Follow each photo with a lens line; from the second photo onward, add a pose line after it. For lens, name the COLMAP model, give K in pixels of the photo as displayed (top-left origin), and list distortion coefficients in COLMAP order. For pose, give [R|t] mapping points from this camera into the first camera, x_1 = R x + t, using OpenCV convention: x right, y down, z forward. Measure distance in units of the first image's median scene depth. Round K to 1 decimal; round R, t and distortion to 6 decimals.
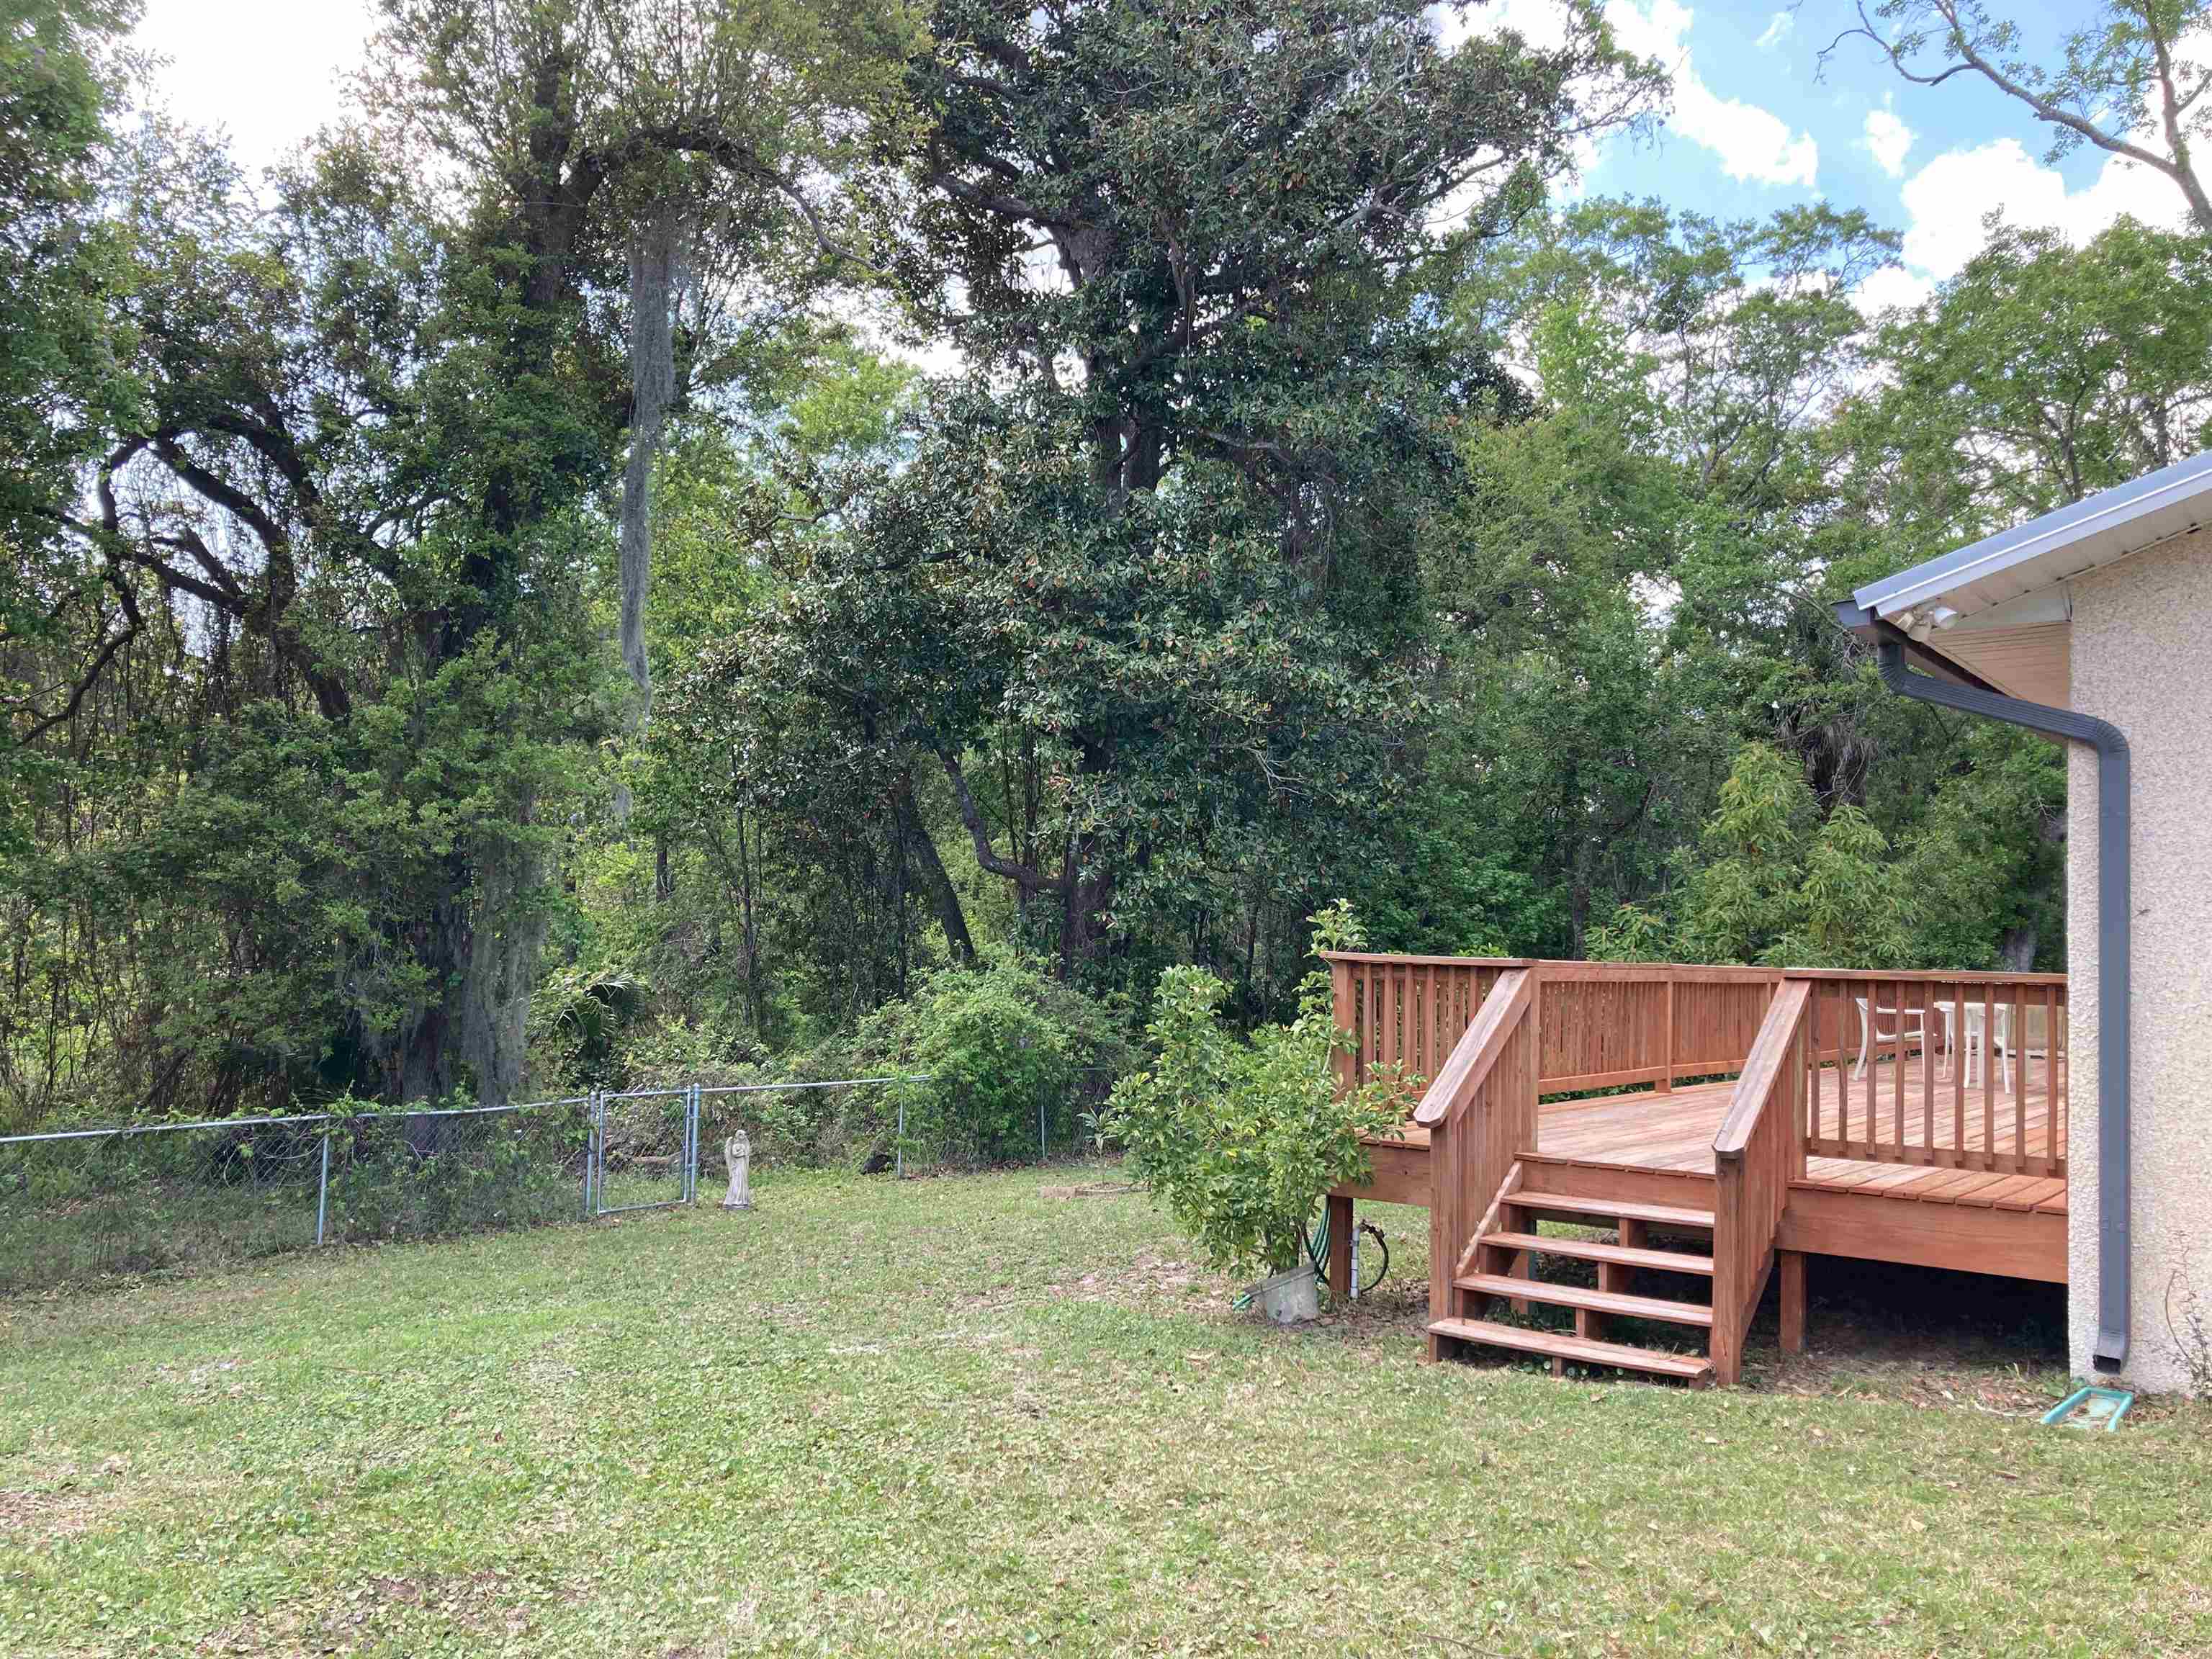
lens RADIAL K [[1827.1, 0, 1109.7], [0, 1827.1, 839.1], [0, 0, 1]] dist [0.056553, -0.055030]
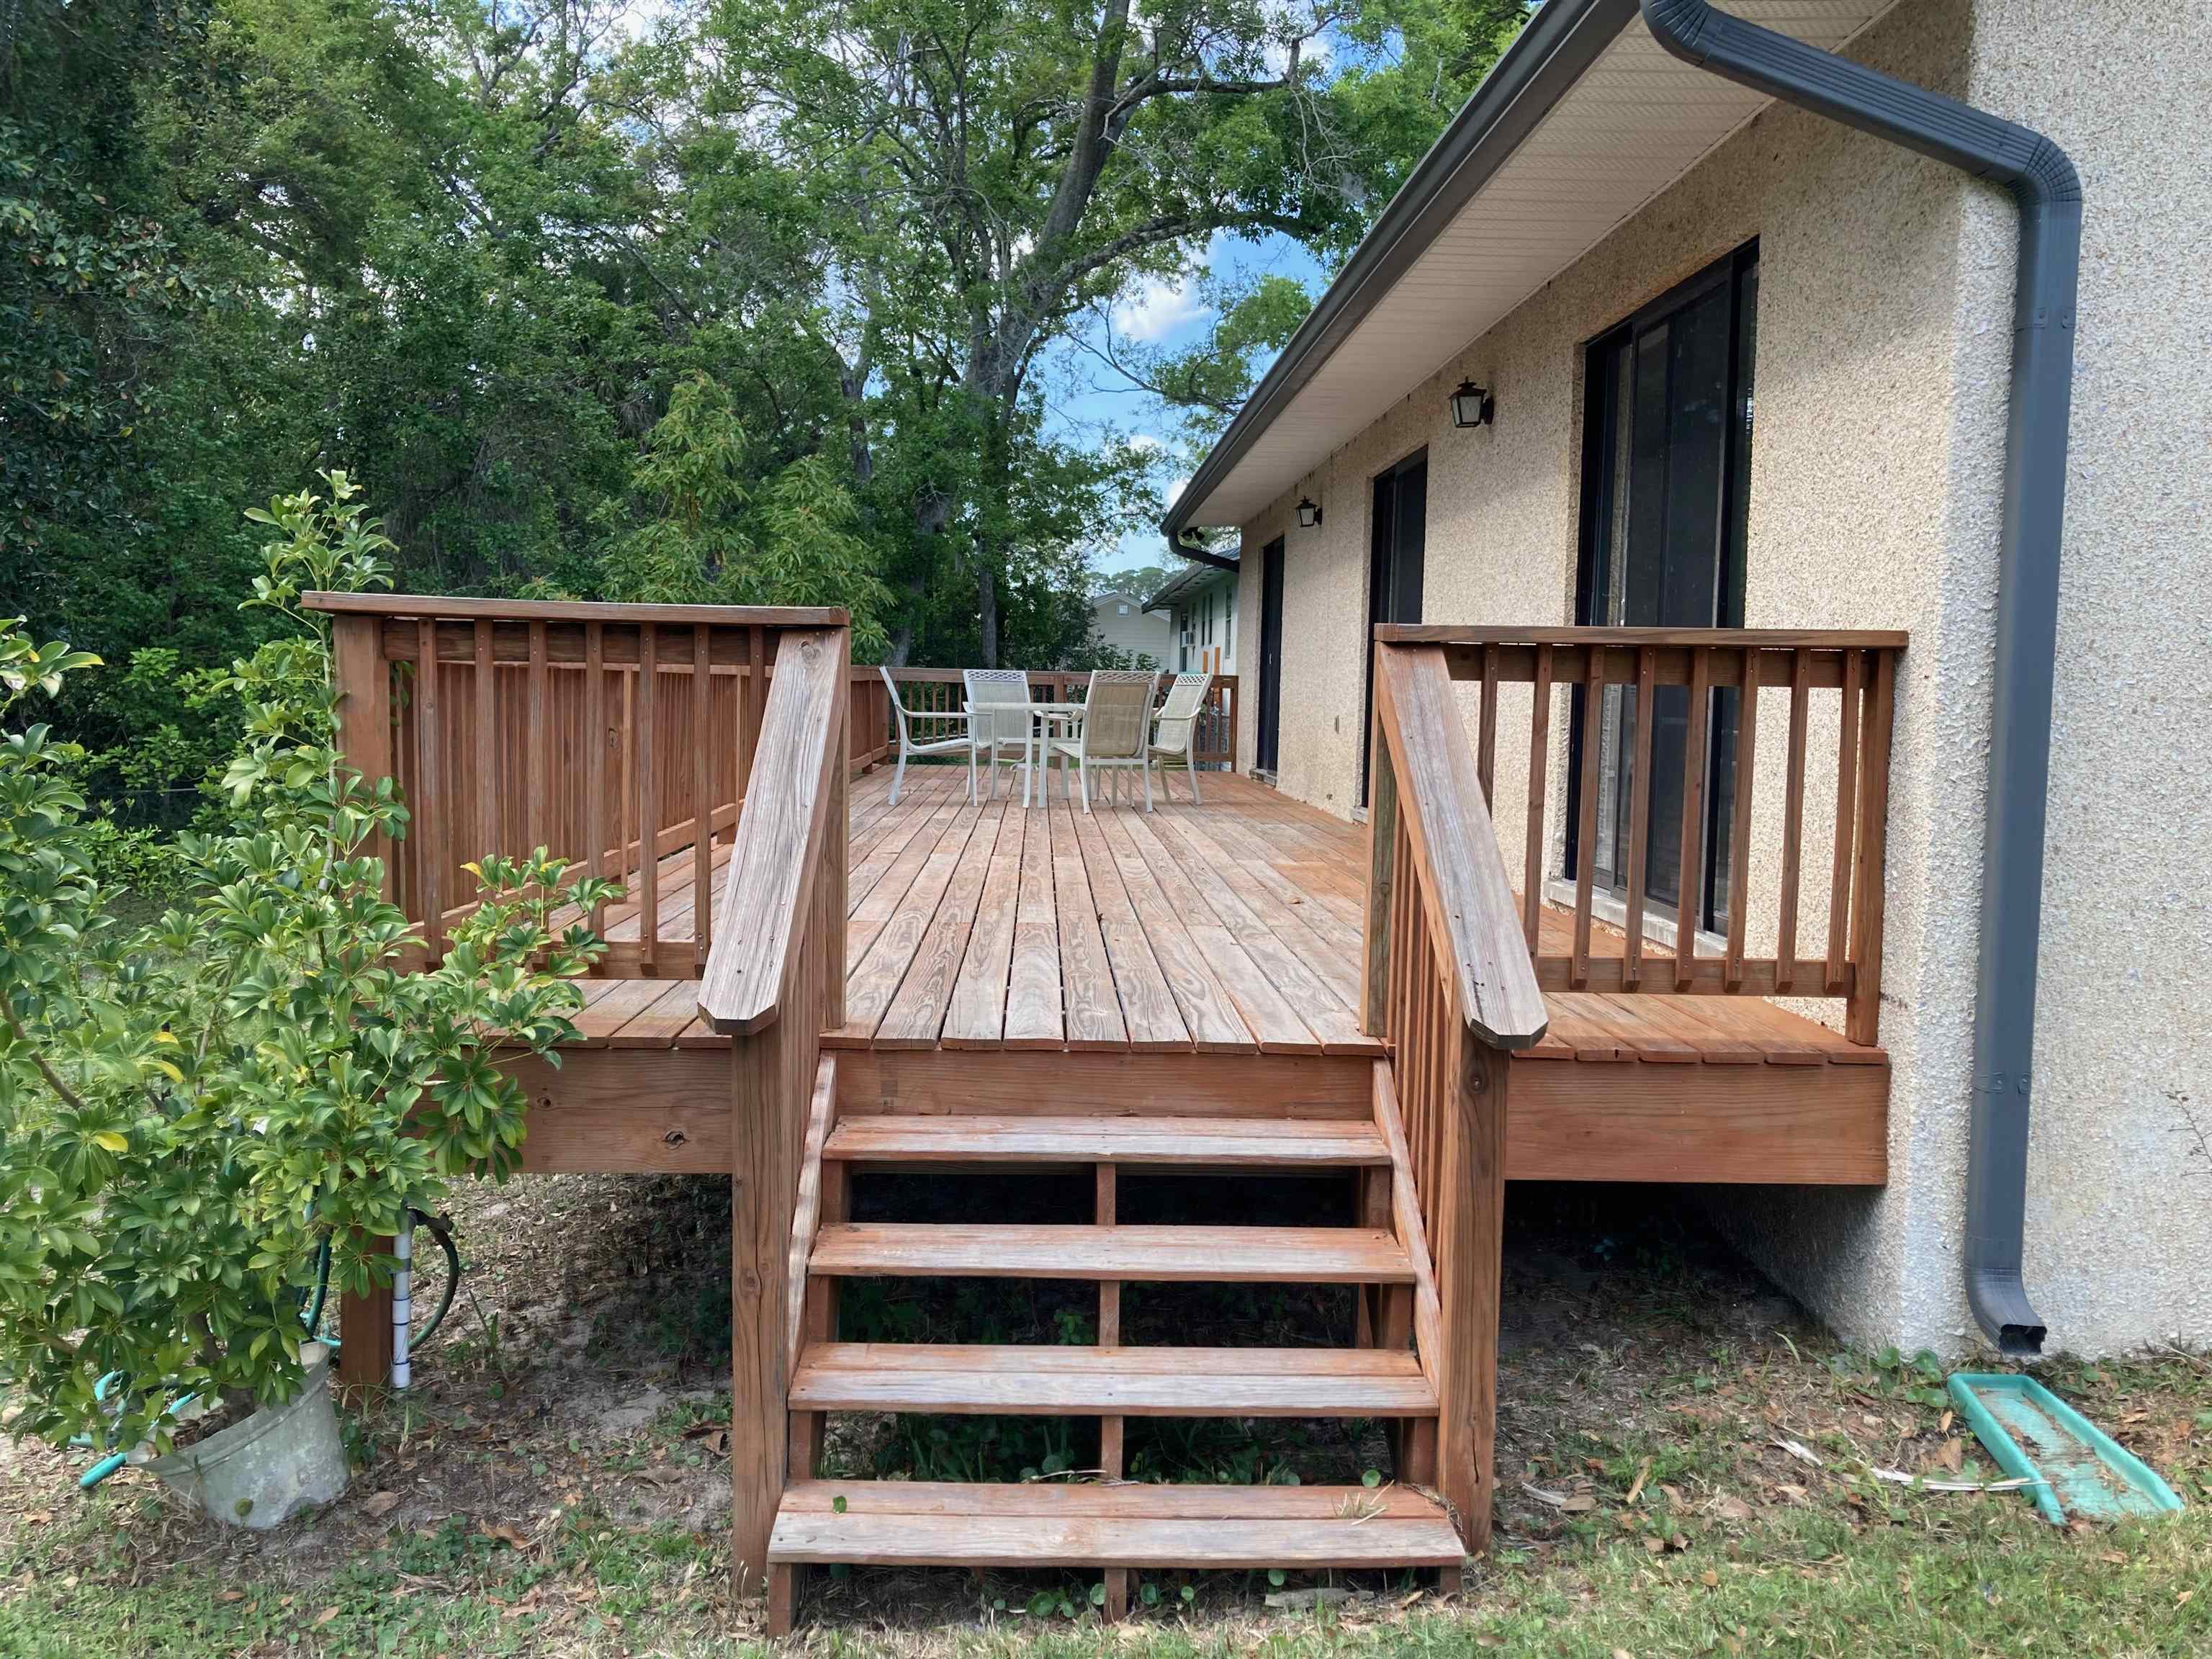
lens RADIAL K [[1827.1, 0, 1110.2], [0, 1827.1, 818.1], [0, 0, 1]] dist [0.056553, -0.055030]
pose [[0.781854, -0.055775, 0.620962, -0.000334], [-0.035474, 0.990397, 0.133623, 0.020833], [-0.622452, -0.126501, 0.772367, 0.234431]]
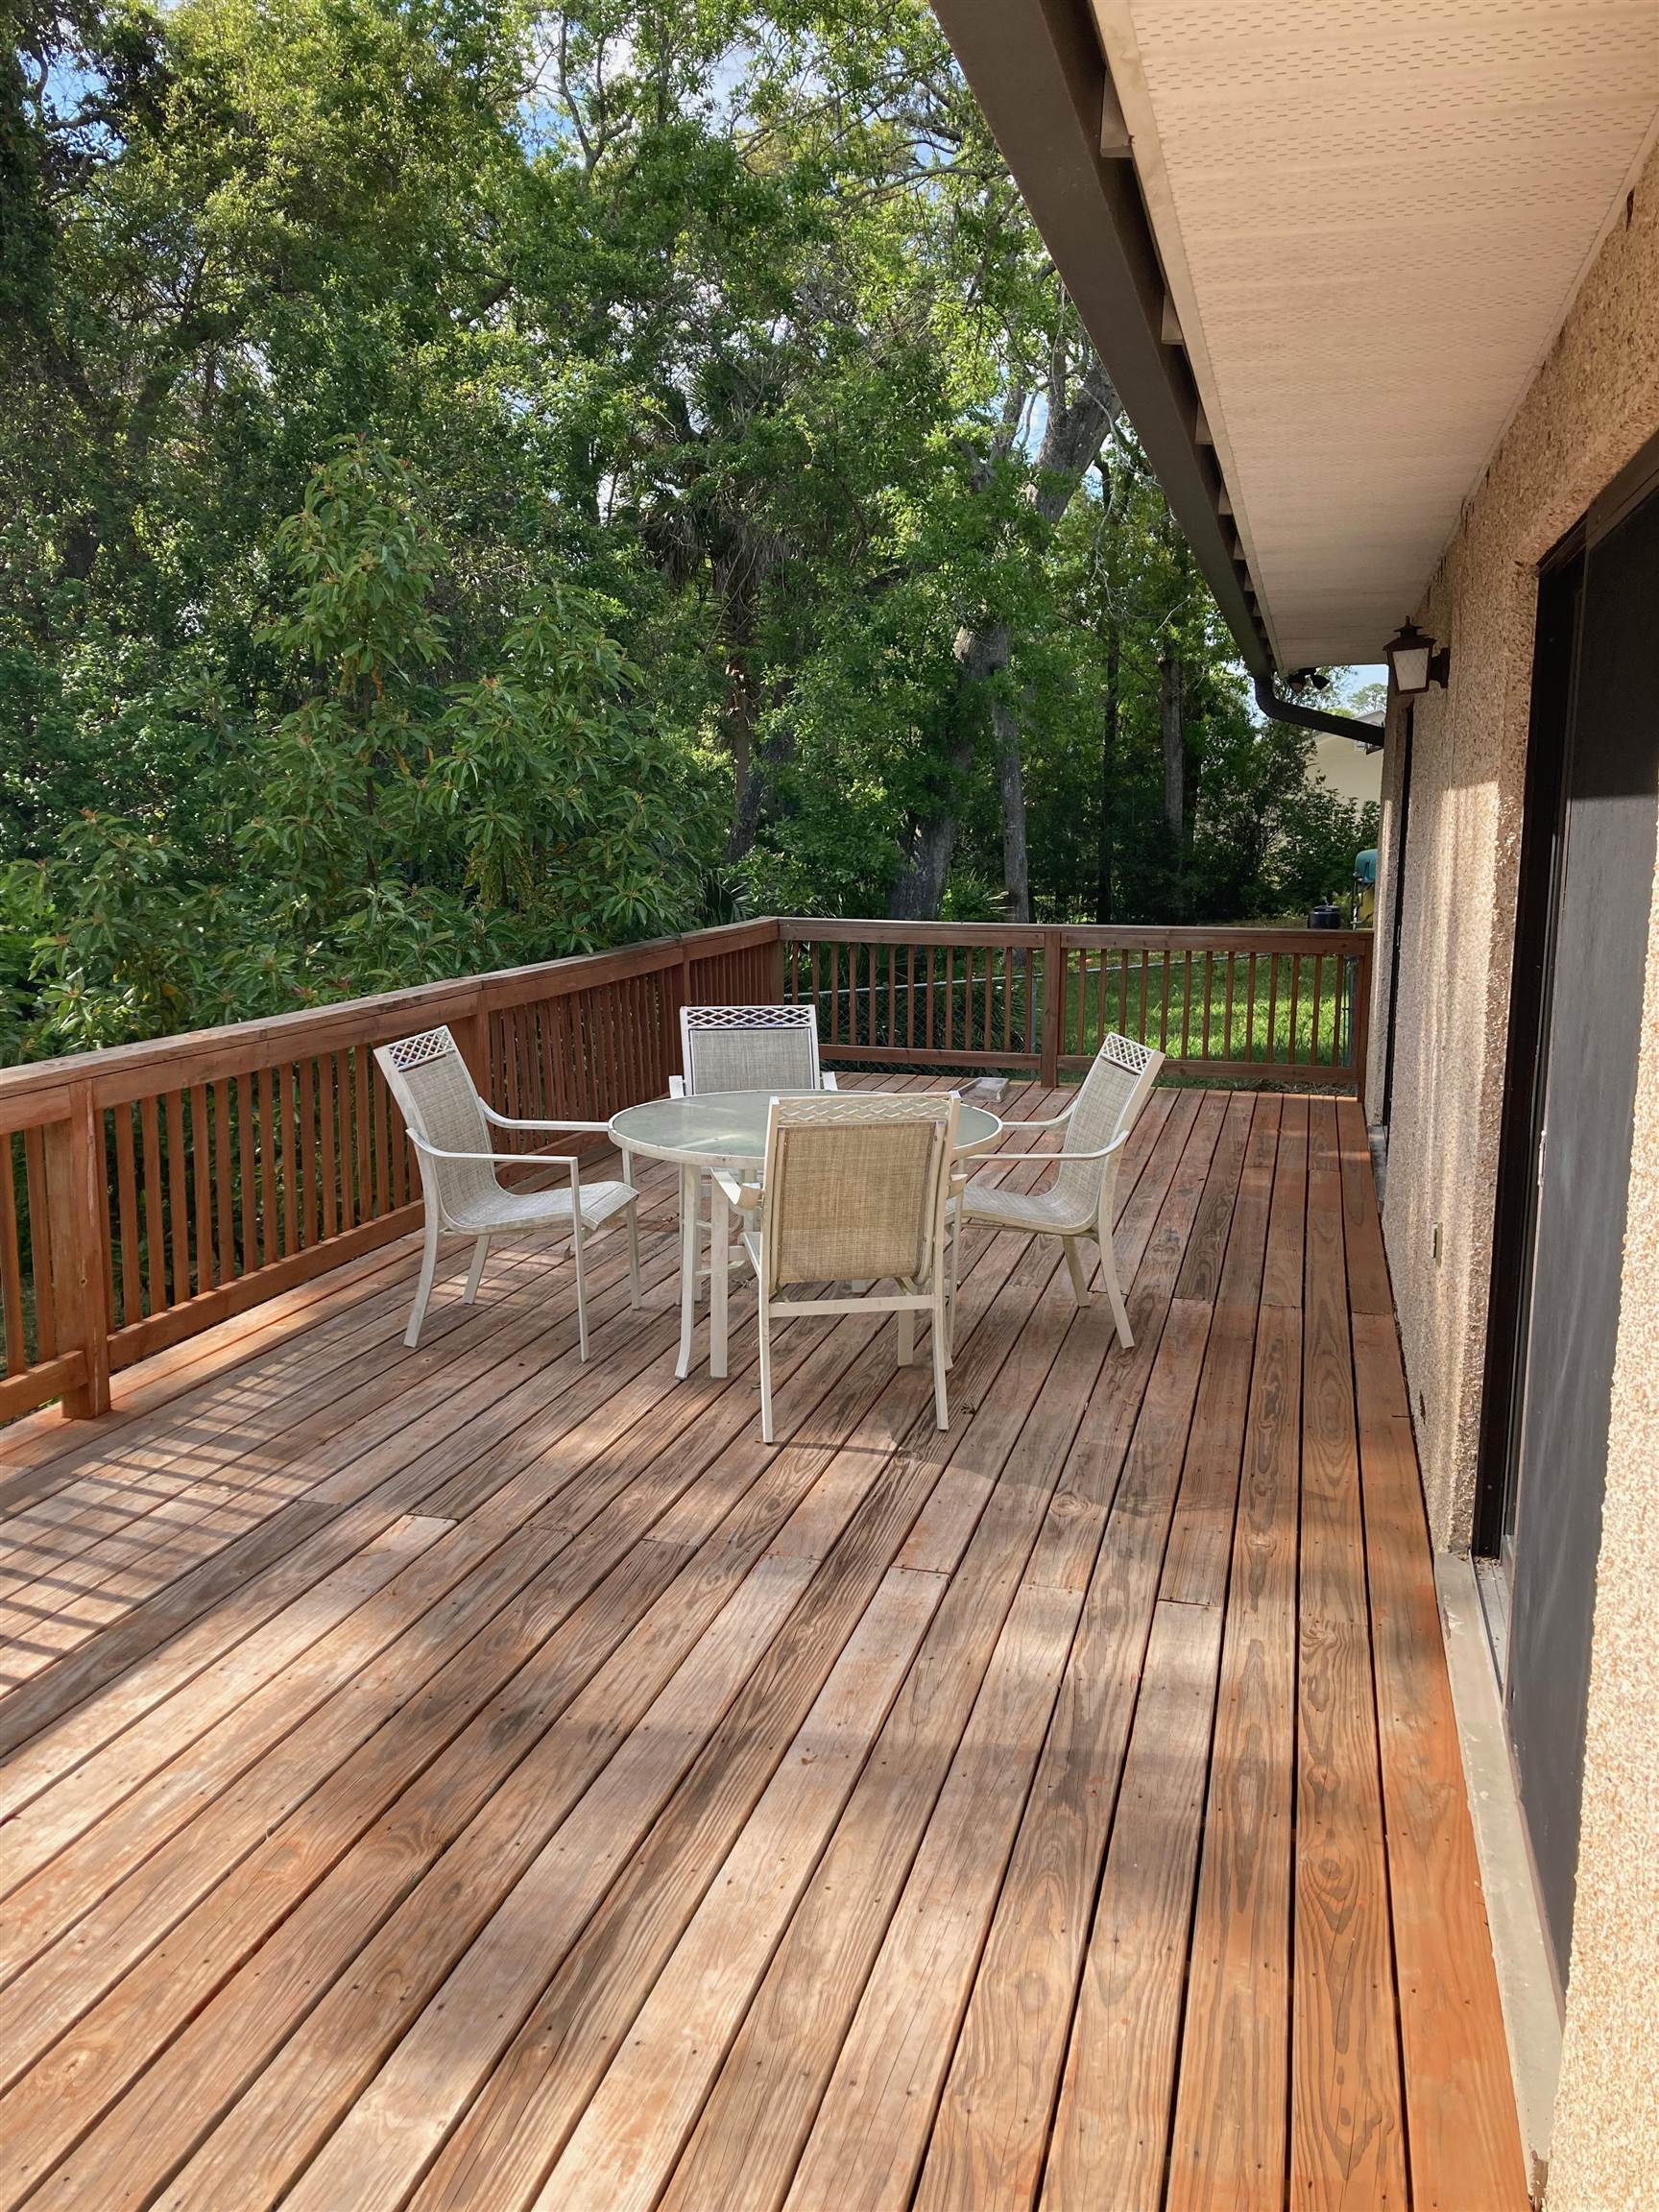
lens RADIAL K [[1827.1, 0, 827.8], [0, 1827.1, 1099.6], [0, 0, 1]] dist [0.056553, -0.055030]
pose [[0.928773, -0.078111, 0.362326, 0.240719], [-0.004972, 0.974829, 0.222900, 0.003919], [-0.370617, -0.208825, 0.905006, 0.445054]]
